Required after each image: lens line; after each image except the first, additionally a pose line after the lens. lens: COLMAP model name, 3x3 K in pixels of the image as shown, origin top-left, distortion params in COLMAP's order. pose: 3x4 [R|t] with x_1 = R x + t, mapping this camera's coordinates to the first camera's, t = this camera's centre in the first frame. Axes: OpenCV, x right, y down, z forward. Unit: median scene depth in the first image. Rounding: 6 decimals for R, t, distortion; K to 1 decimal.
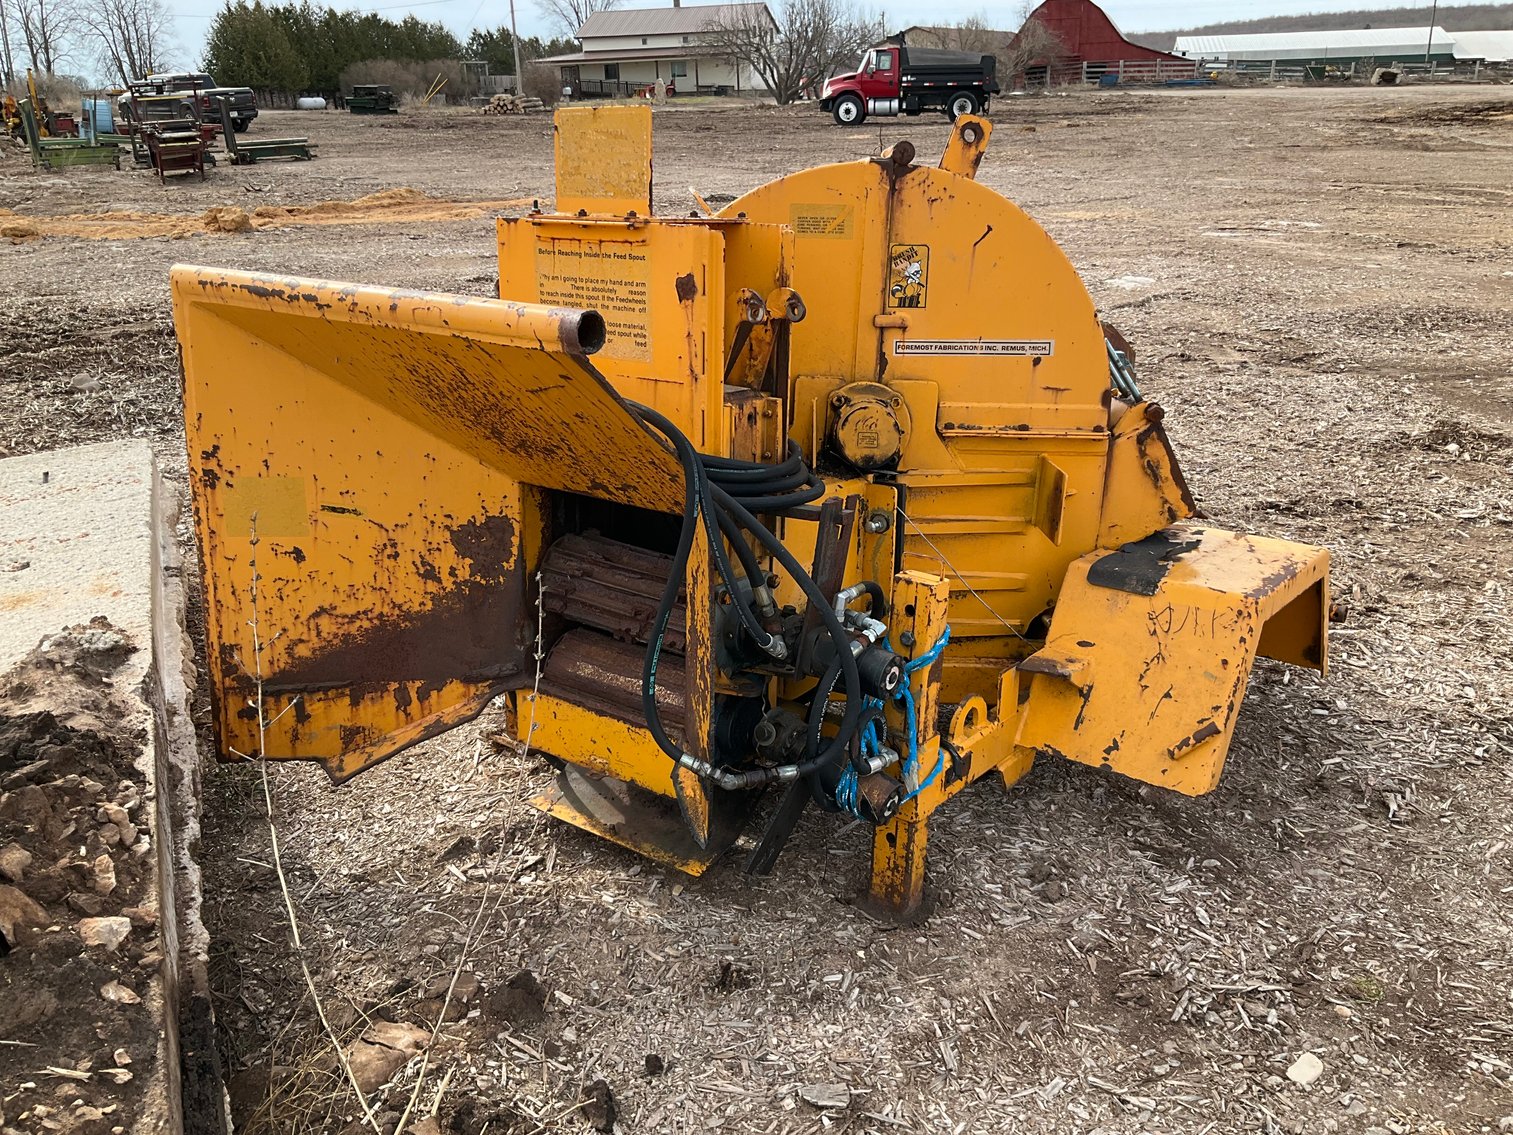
lens RADIAL K [[1265.6, 0, 747.2], [0, 1265.6, 558.2], [0, 0, 1]] dist [0.043800, -0.089476]
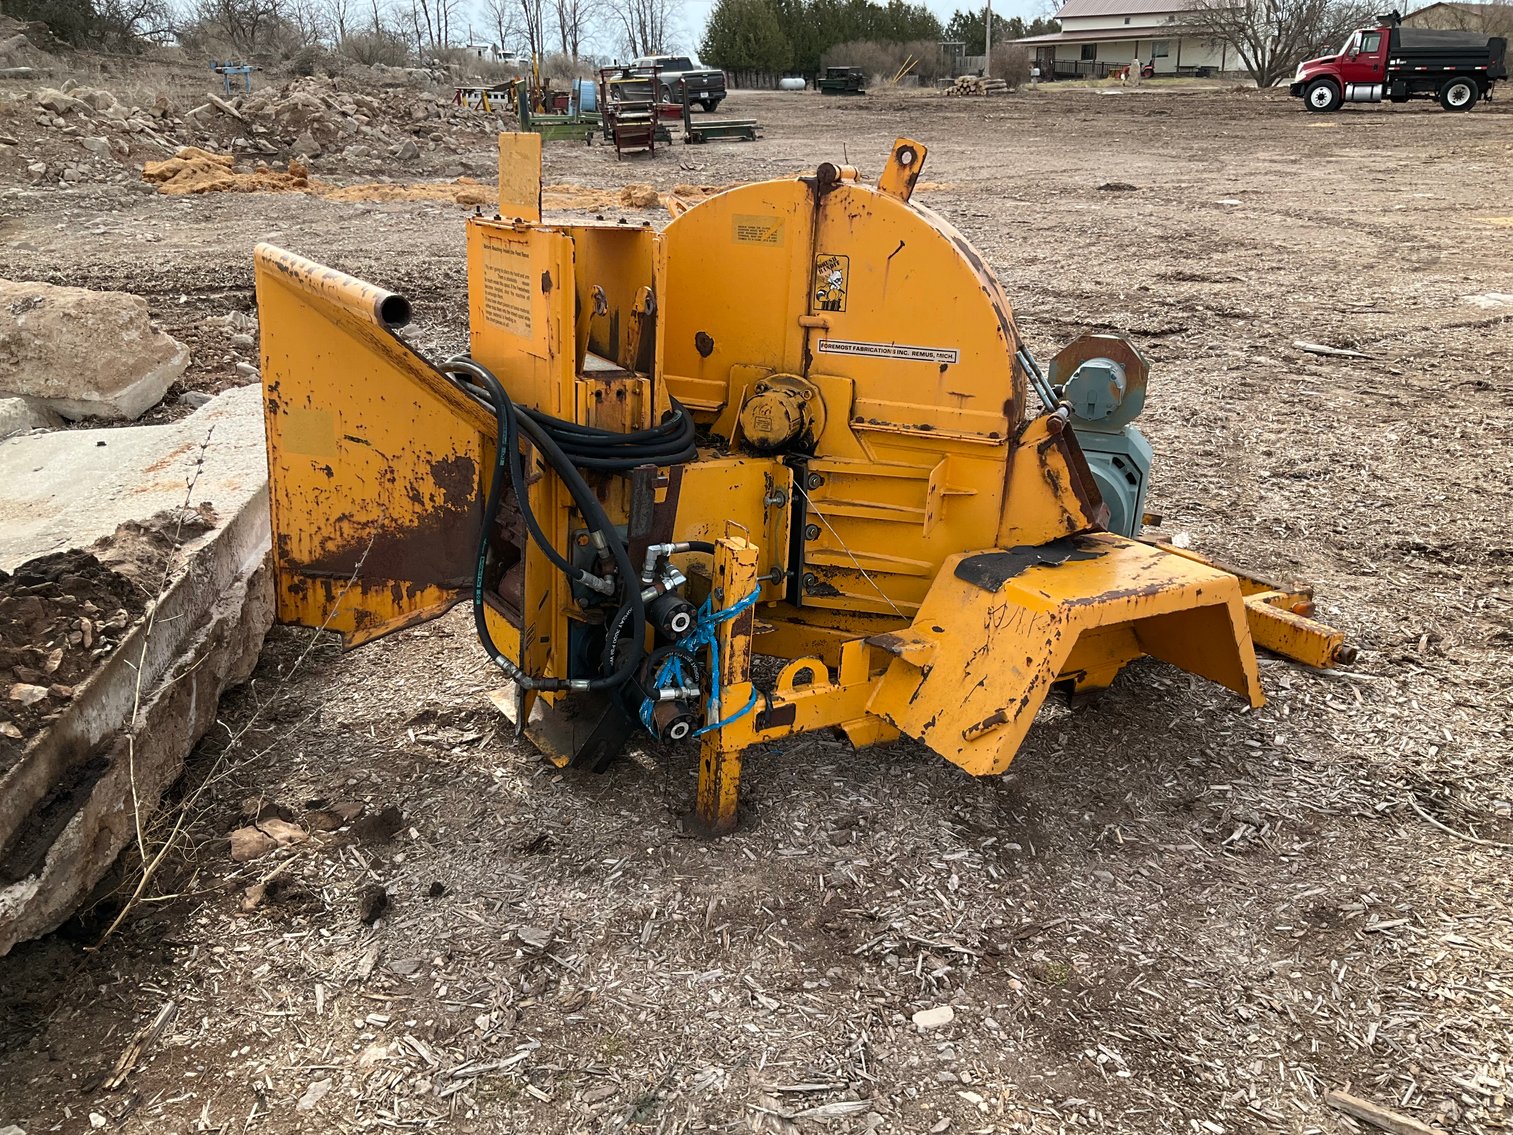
lens RADIAL K [[1265.6, 0, 758.1], [0, 1265.6, 565.8], [0, 0, 1]] dist [0.043800, -0.089476]
pose [[0.937621, 0.127623, -0.323386, 0.476232], [-0.121159, 0.991822, 0.040131, -0.011903], [0.325863, 0.001554, 0.945416, -0.081457]]
